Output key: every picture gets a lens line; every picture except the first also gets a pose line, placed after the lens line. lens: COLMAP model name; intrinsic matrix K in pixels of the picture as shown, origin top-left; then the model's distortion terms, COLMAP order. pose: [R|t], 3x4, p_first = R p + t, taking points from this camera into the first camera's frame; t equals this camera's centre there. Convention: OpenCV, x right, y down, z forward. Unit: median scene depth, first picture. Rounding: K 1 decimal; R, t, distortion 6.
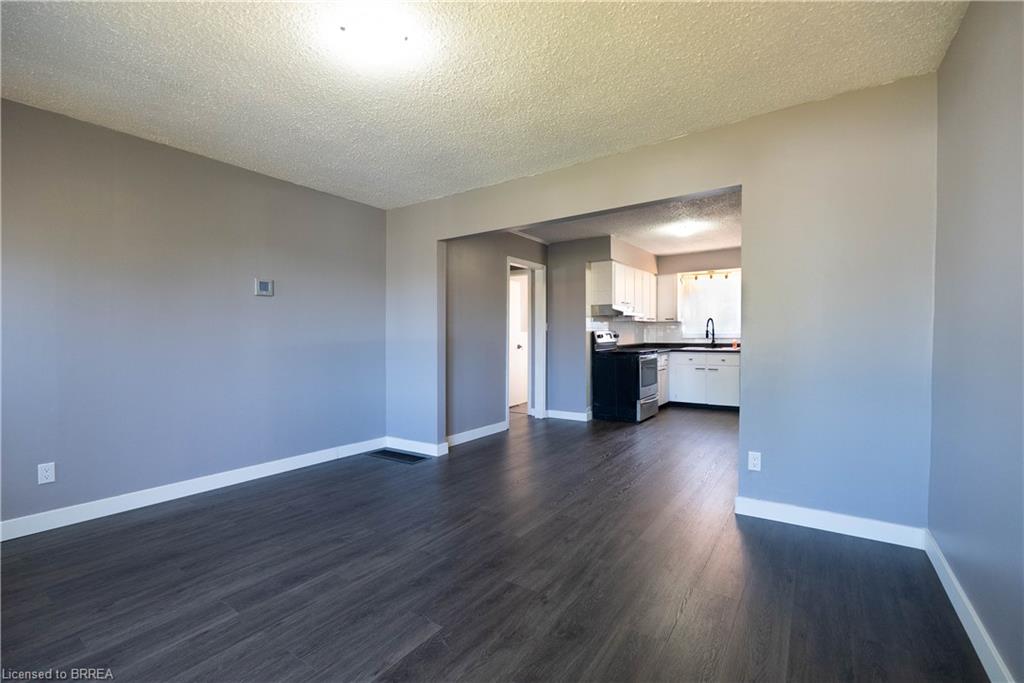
lens RADIAL K [[448.2, 0, 512.9], [0, 448.2, 342.3], [0, 0, 1]] dist [-0.006818, 0.000891]
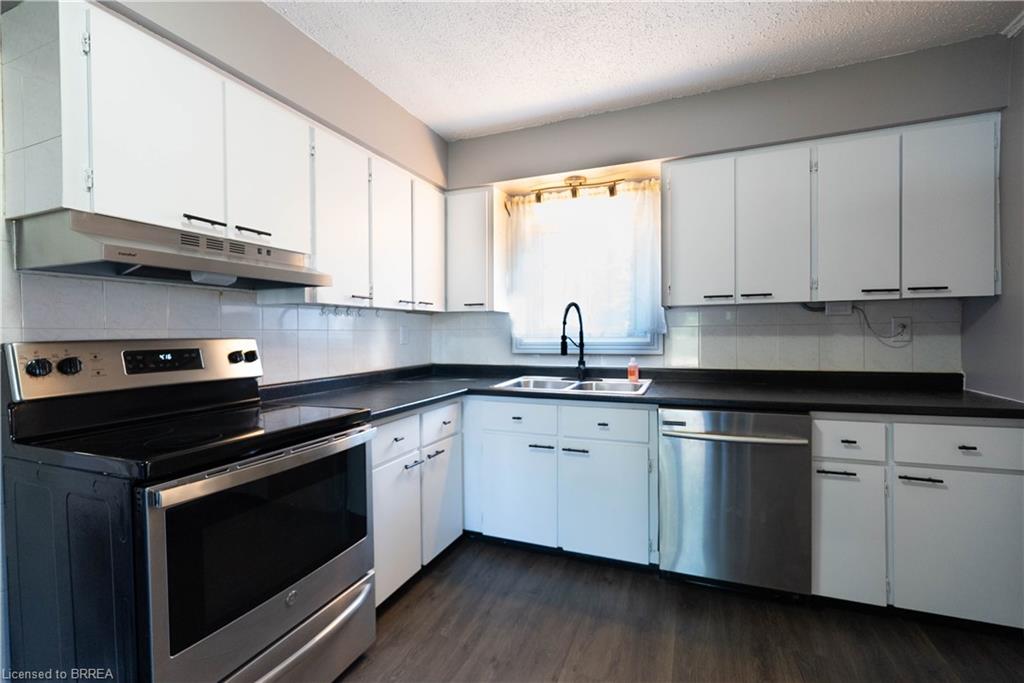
lens RADIAL K [[448.2, 0, 508.9], [0, 448.2, 341.2], [0, 0, 1]] dist [-0.006818, 0.000891]
pose [[0.978176, -0.002191, 0.207765, 0.332117], [0.002637, 0.999995, -0.001871, -0.022461], [-0.207760, 0.002378, 0.978177, 0.688051]]
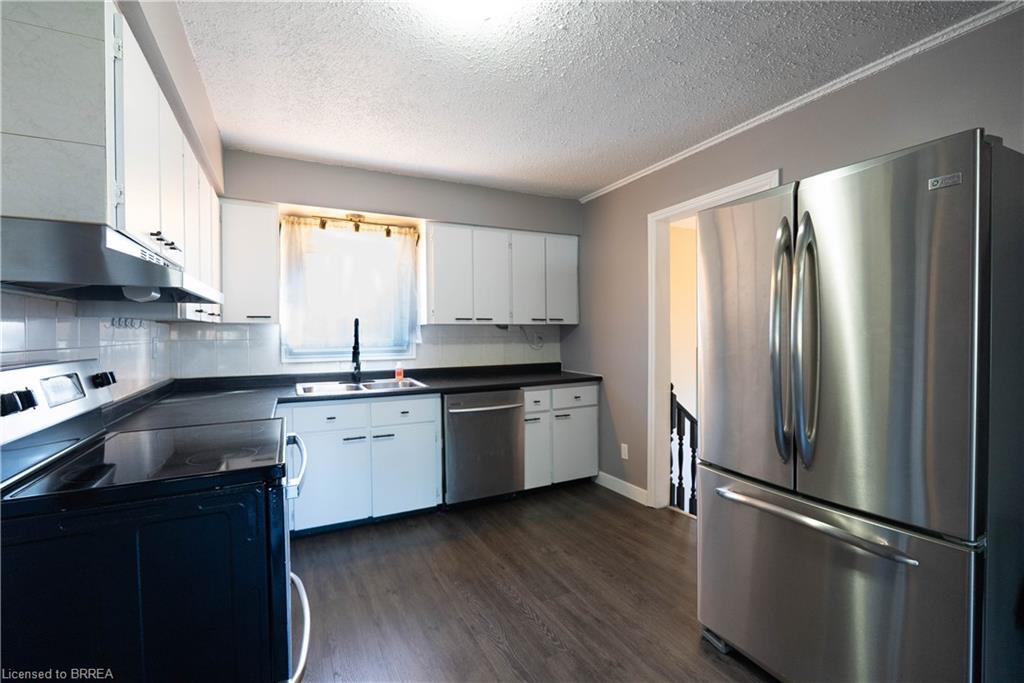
lens RADIAL K [[448.2, 0, 509.3], [0, 448.2, 342.3], [0, 0, 1]] dist [-0.006818, 0.000891]
pose [[0.488224, -0.011646, 0.872641, 0.128207], [0.016151, 0.999860, 0.004308, -0.031325], [-0.872569, 0.011991, 0.488344, 0.689336]]
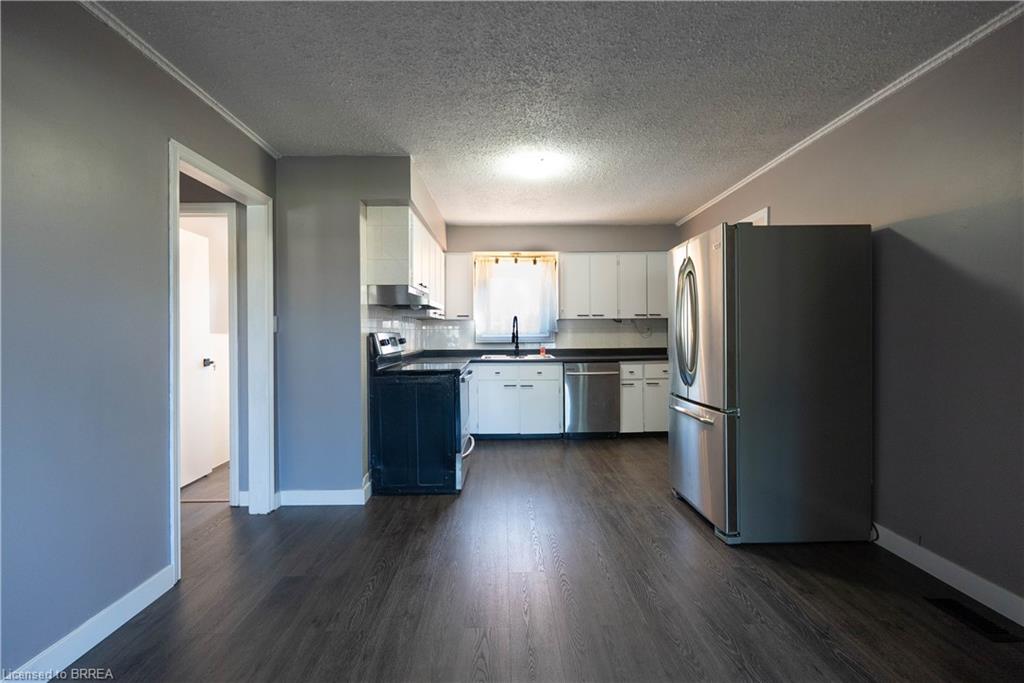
lens RADIAL K [[448.2, 0, 510.2], [0, 448.2, 343.3], [0, 0, 1]] dist [-0.006818, 0.000891]
pose [[0.816074, -0.009044, 0.577876, 0.001871], [0.009221, 0.999954, 0.002627, -0.011584], [-0.577873, 0.003184, 0.816120, 0.424114]]
